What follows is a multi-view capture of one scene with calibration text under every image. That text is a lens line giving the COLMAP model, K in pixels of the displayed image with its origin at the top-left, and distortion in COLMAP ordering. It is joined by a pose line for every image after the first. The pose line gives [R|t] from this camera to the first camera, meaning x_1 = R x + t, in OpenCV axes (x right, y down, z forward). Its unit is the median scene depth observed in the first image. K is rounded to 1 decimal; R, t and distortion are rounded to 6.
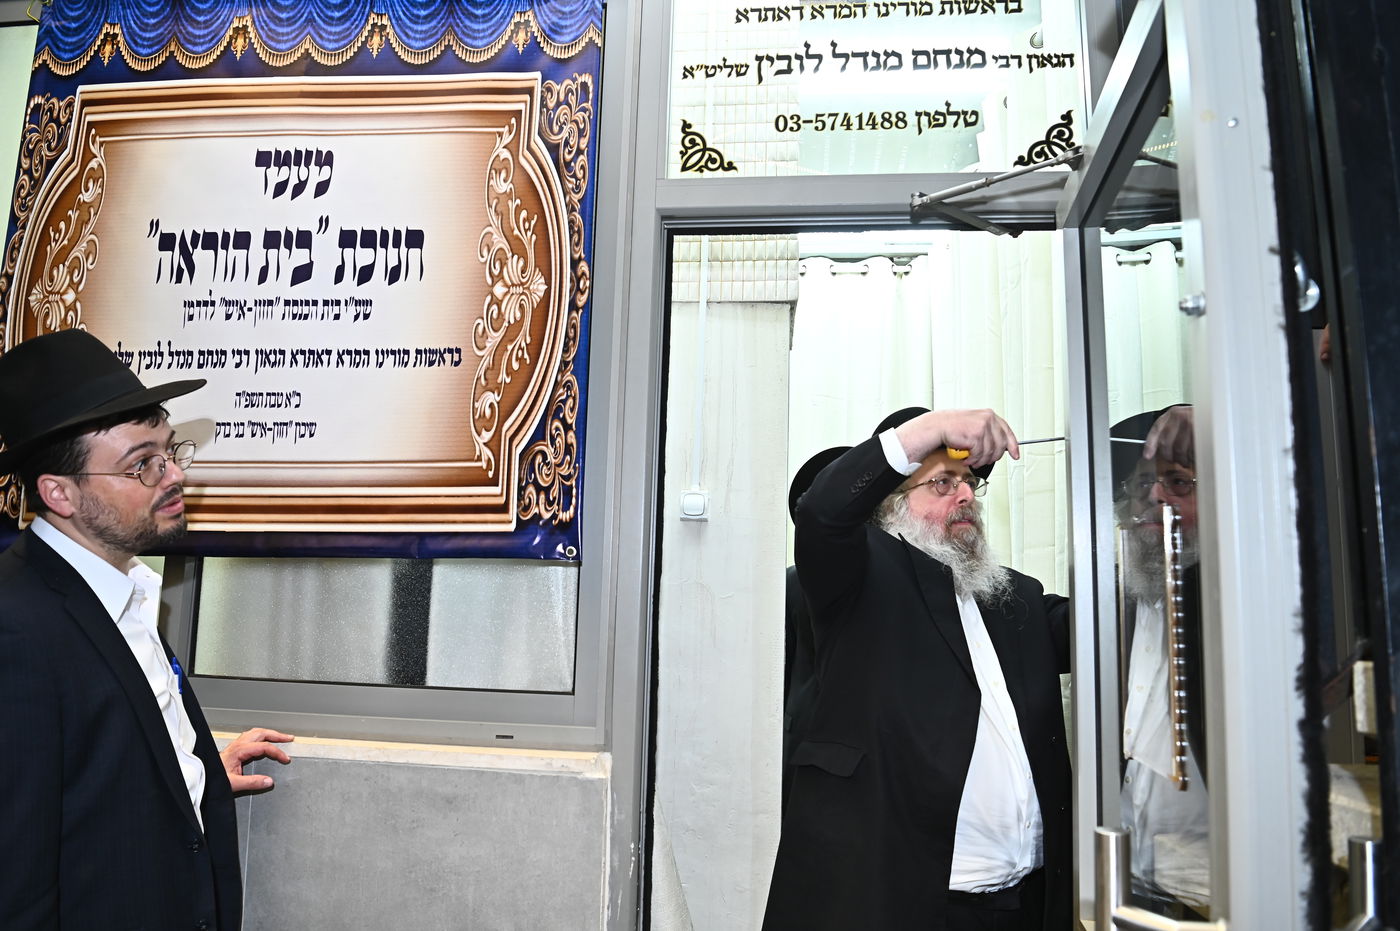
lens RADIAL K [[974.1, 0, 687.3], [0, 974.1, 459.9], [0, 0, 1]] dist [-0.067978, 0.013461]
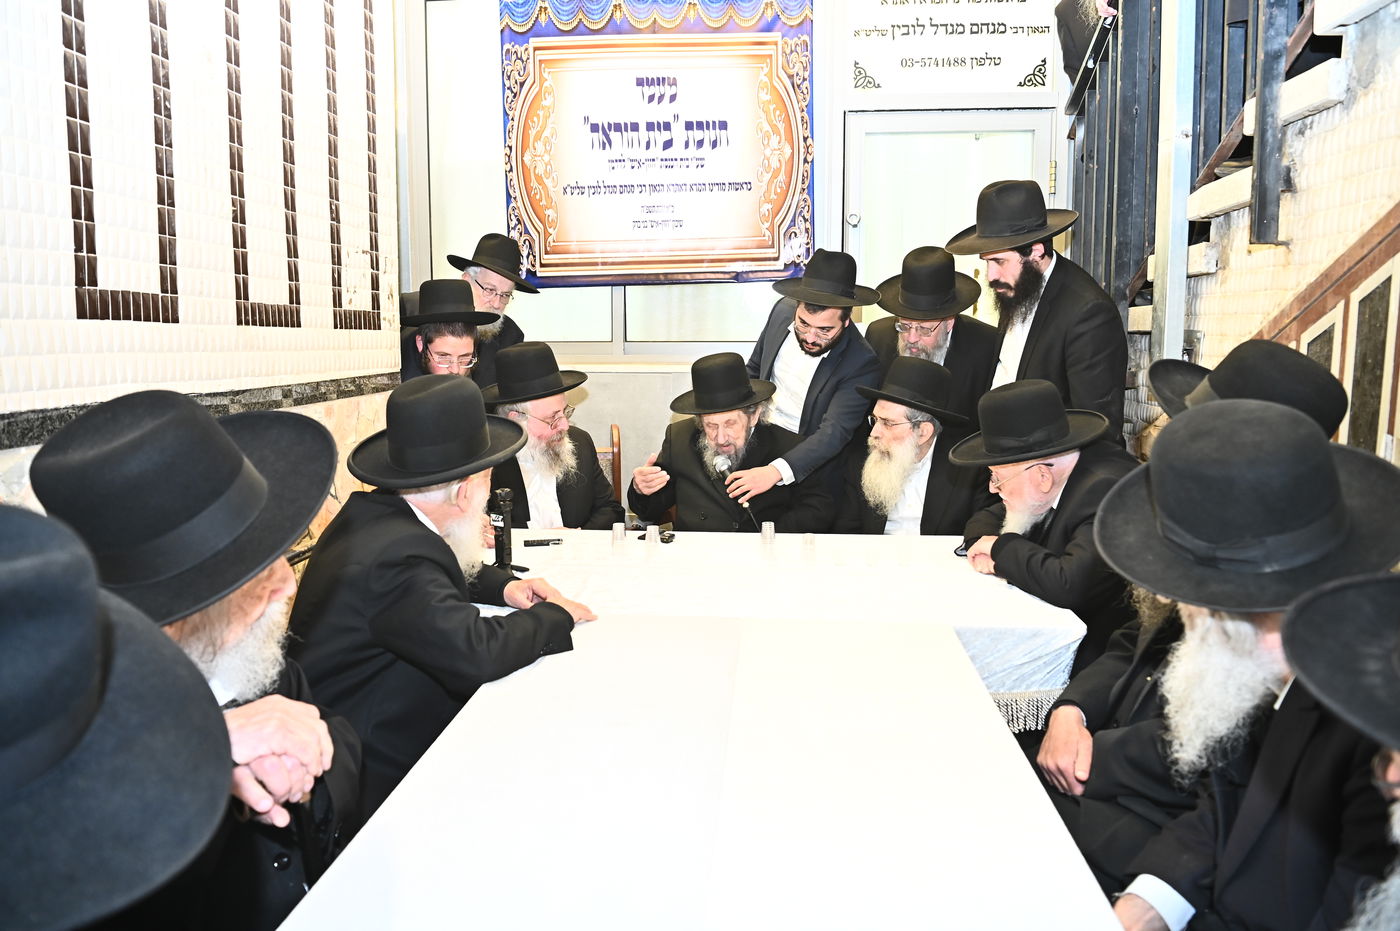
lens RADIAL K [[974.1, 0, 695.5], [0, 974.1, 456.6], [0, 0, 1]] dist [-0.067978, 0.013461]
pose [[0.999512, -0.030967, 0.004060, -0.378918], [0.028420, 0.955700, 0.292968, -0.163675], [-0.012952, -0.292710, 0.956114, -1.179671]]
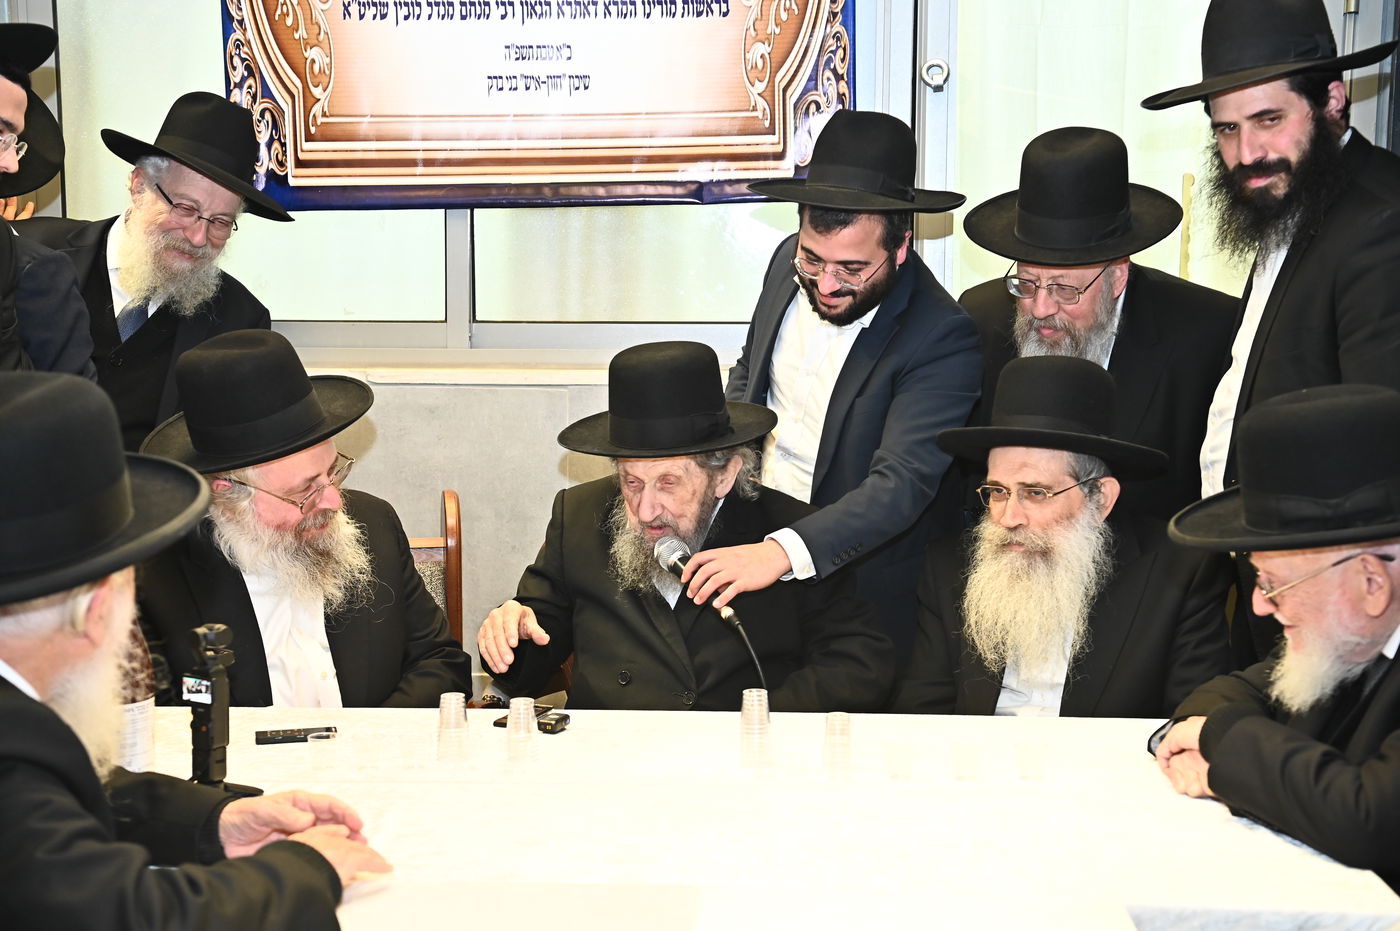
lens RADIAL K [[2008.3, 0, 696.4], [0, 2008.3, 457.2], [0, 0, 1]] dist [0.200686, 0.000000]
pose [[0.998763, -0.030198, 0.039502, -0.365780], [0.019494, 0.968661, 0.247619, -0.176763], [-0.045741, -0.246543, 0.968052, -1.216695]]
